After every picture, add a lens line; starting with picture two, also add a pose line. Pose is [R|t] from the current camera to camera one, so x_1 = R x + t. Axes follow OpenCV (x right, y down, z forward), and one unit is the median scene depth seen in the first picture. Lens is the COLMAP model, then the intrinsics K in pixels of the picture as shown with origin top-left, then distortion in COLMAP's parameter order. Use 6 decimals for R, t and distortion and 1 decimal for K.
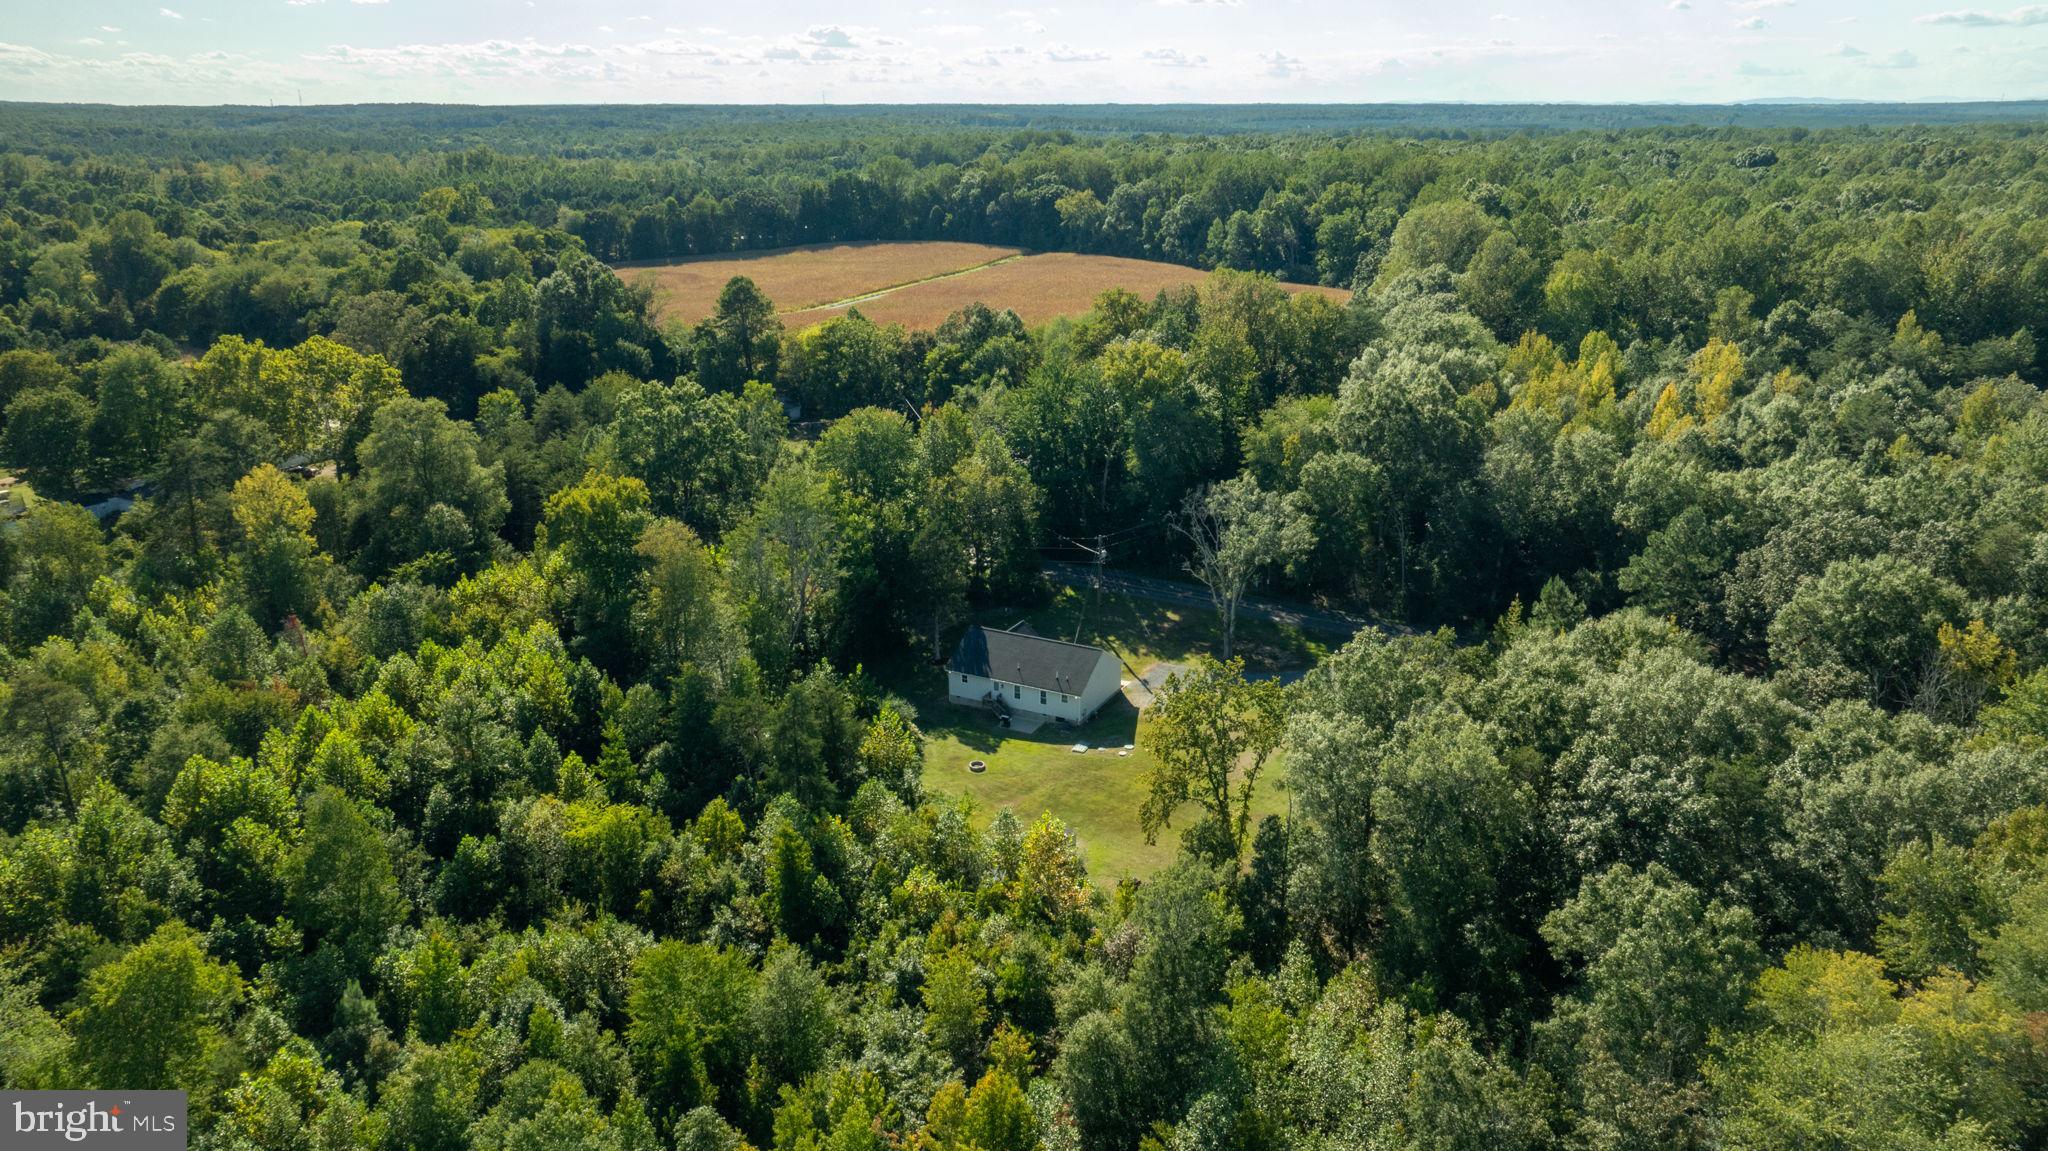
lens RADIAL K [[1441.0, 0, 1011.3], [0, 1441.0, 569.2], [0, 0, 1]] dist [-0.036473, 0.002896]
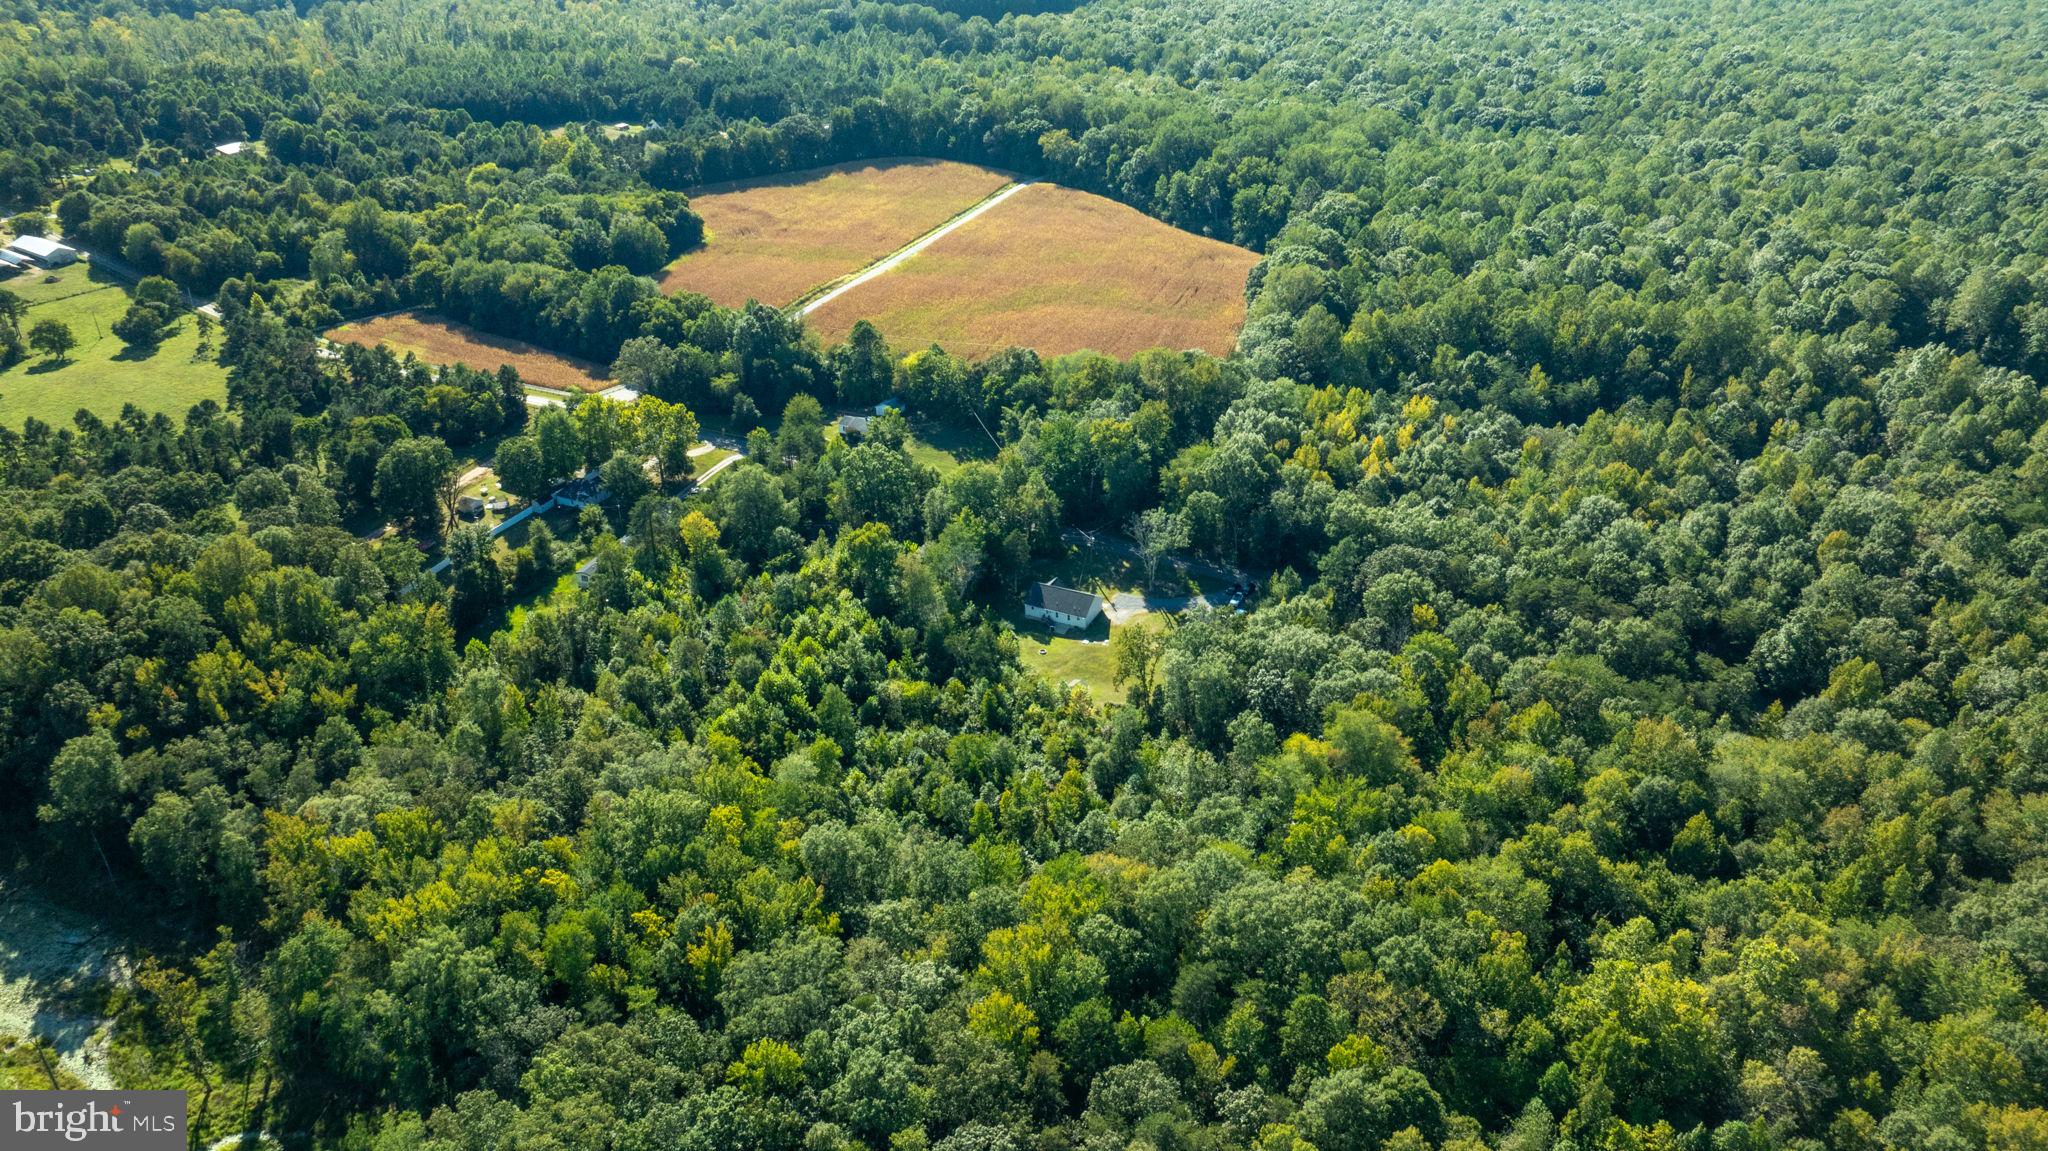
lens RADIAL K [[1441.0, 0, 1033.2], [0, 1441.0, 574.5], [0, 0, 1]] dist [-0.036473, 0.002896]
pose [[0.998992, -0.020224, 0.040071, -0.124071], [0.012658, 0.983443, 0.180773, -0.391169], [-0.043063, -0.180083, 0.982708, -1.223287]]
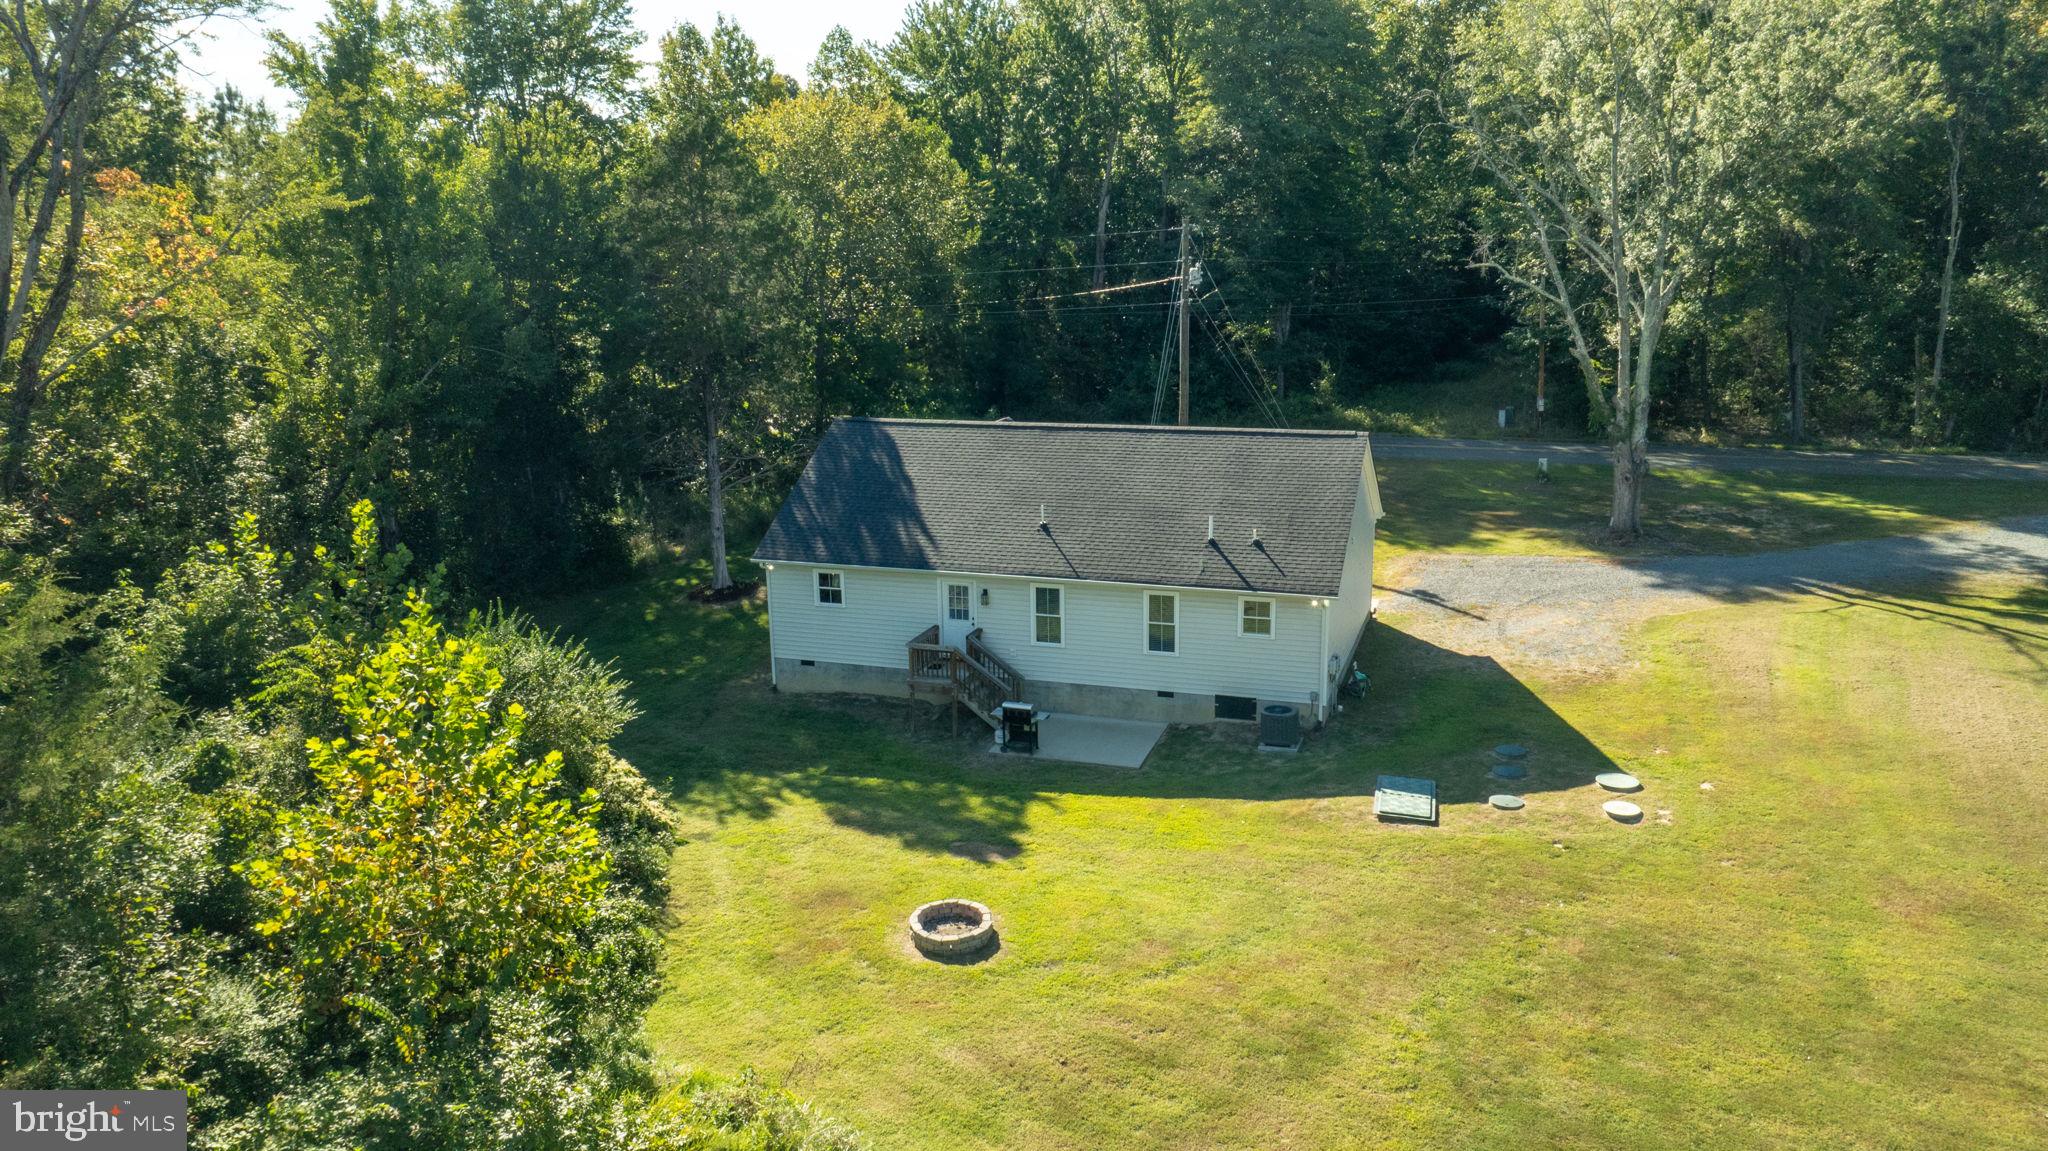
lens RADIAL K [[1441.0, 0, 1026.0], [0, 1441.0, 575.3], [0, 0, 1]] dist [-0.036473, 0.002896]
pose [[0.986805, -0.041988, 0.156374, -0.039236], [0.055854, 0.994783, -0.085361, 0.101387], [-0.151974, 0.092969, 0.984002, 0.765322]]
